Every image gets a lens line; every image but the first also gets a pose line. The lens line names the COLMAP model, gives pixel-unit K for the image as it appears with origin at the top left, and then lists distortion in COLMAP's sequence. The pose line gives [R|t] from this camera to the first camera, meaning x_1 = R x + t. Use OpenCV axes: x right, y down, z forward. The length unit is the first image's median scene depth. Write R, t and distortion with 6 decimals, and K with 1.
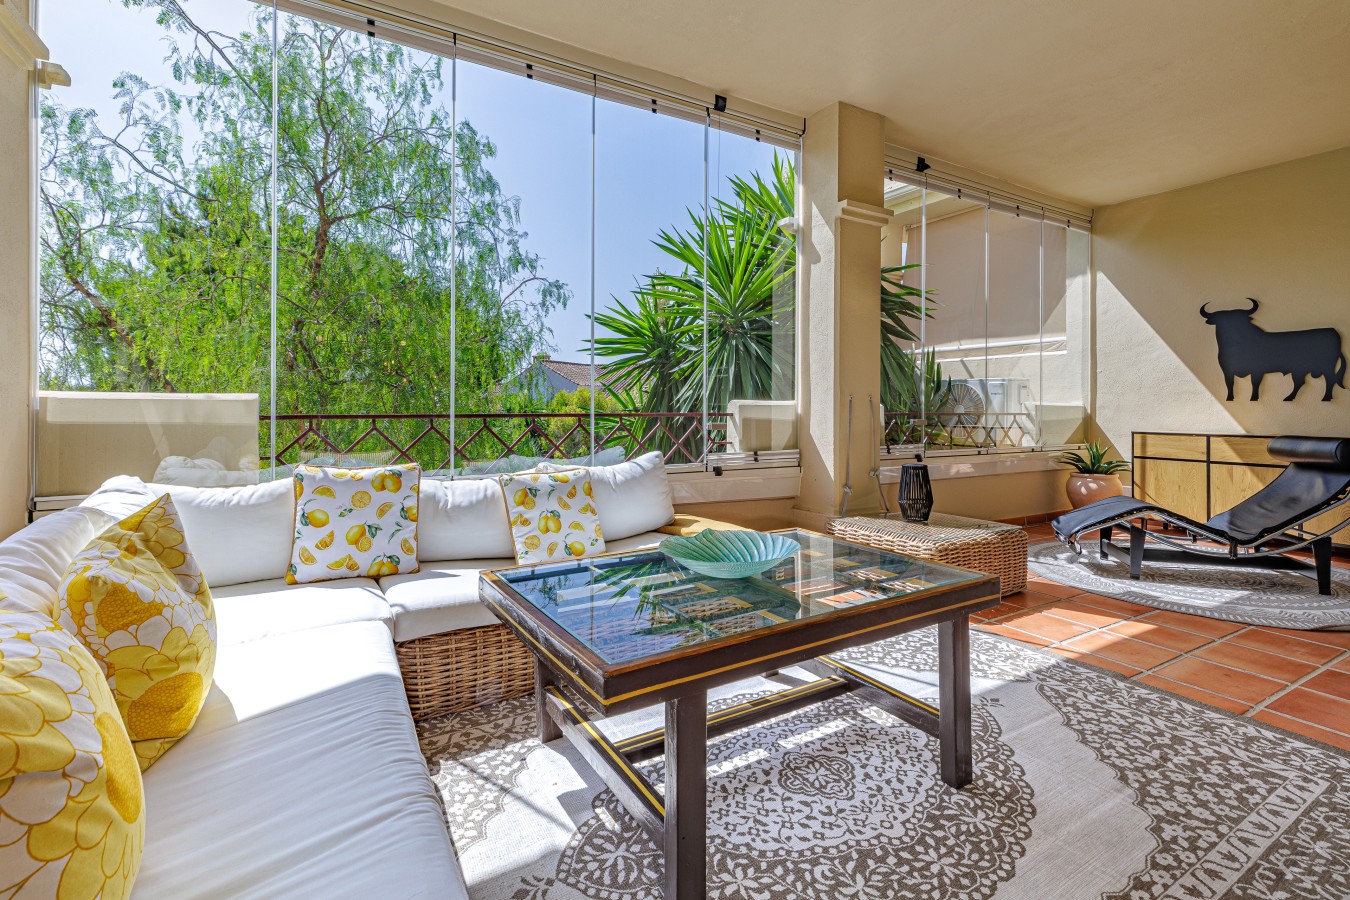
lens RADIAL K [[615.4, 0, 671.5], [0, 615.4, 408.5], [0, 0, 1]] dist [0.005483, -0.001326]
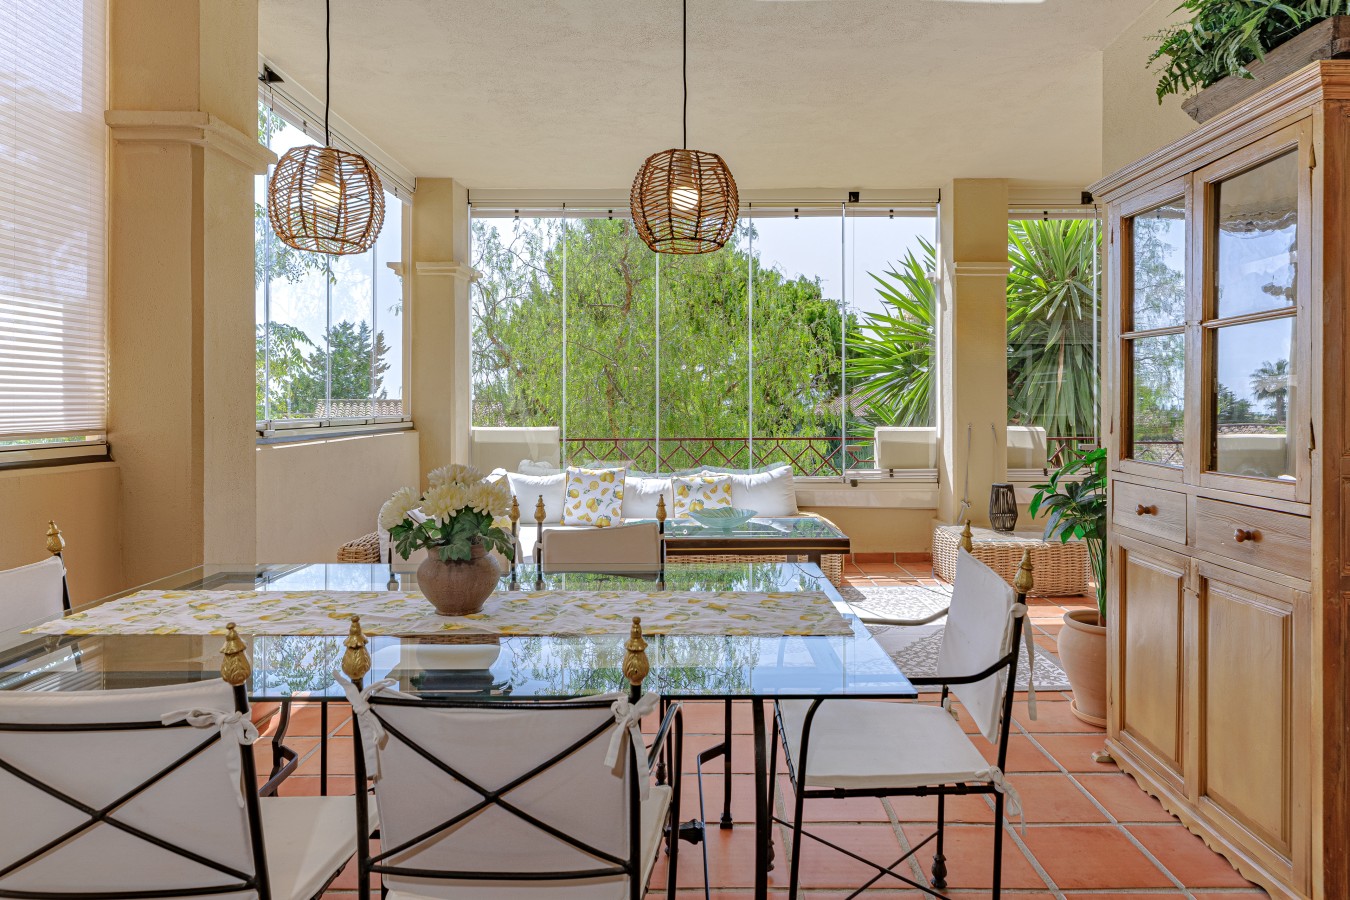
lens RADIAL K [[843.6, 0, 710.1], [0, 843.6, 405.7], [0, 0, 1]] dist [0.035830, 0.000744]
pose [[0.861814, -0.003215, -0.507214, 1.004427], [0.004307, 0.999990, 0.000980, -0.088807], [0.507206, -0.003029, 0.861820, -0.947818]]
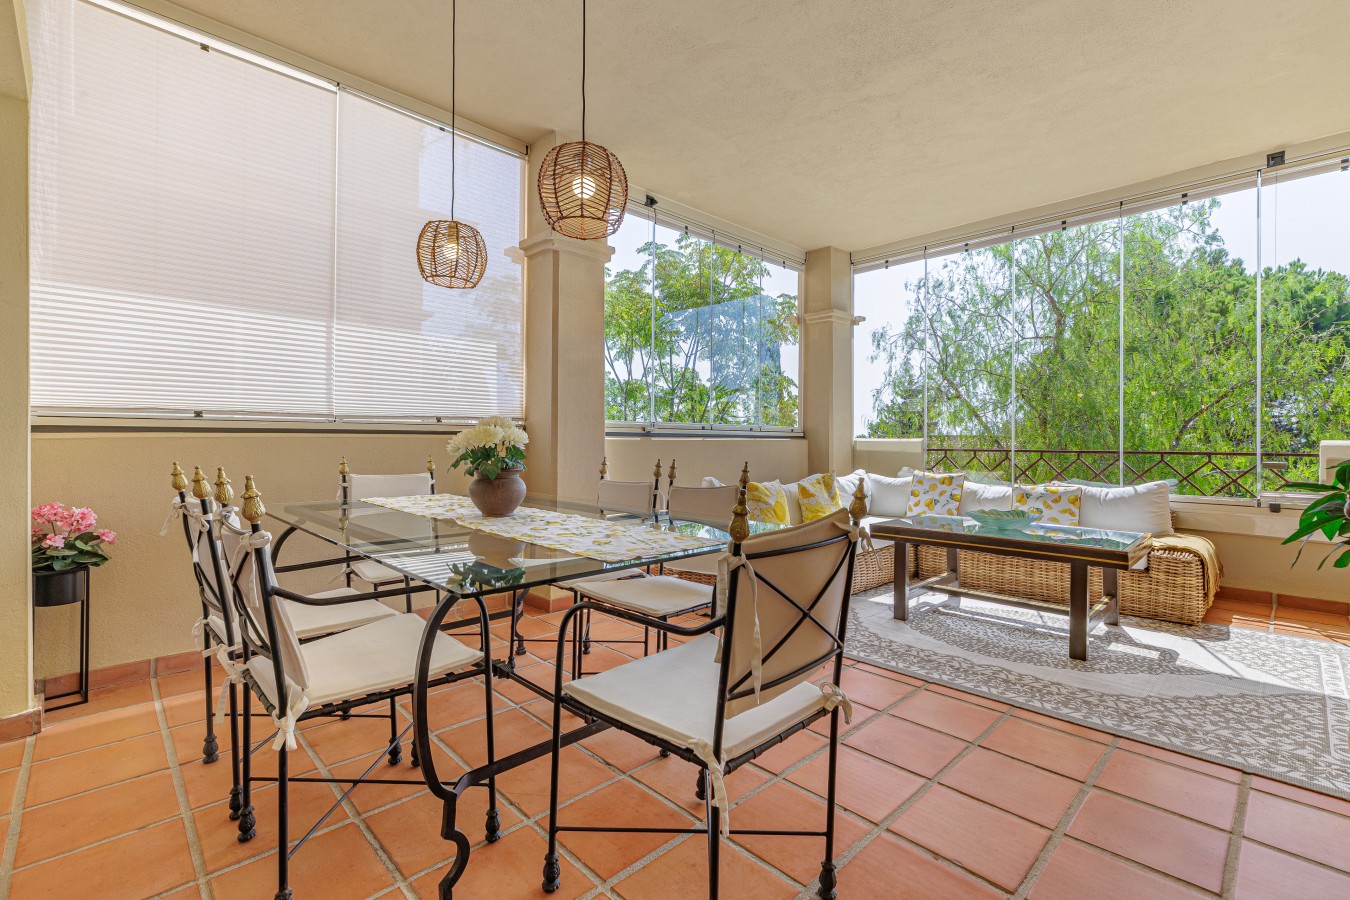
lens RADIAL K [[615.4, 0, 661.1], [0, 615.4, 443.0], [0, 0, 1]] dist [0.005483, -0.001326]
pose [[0.213741, 0.001131, -0.976890, 1.250618], [-0.007787, 0.999970, -0.000546, 0.000071], [0.976859, 0.007723, 0.213744, -0.353748]]
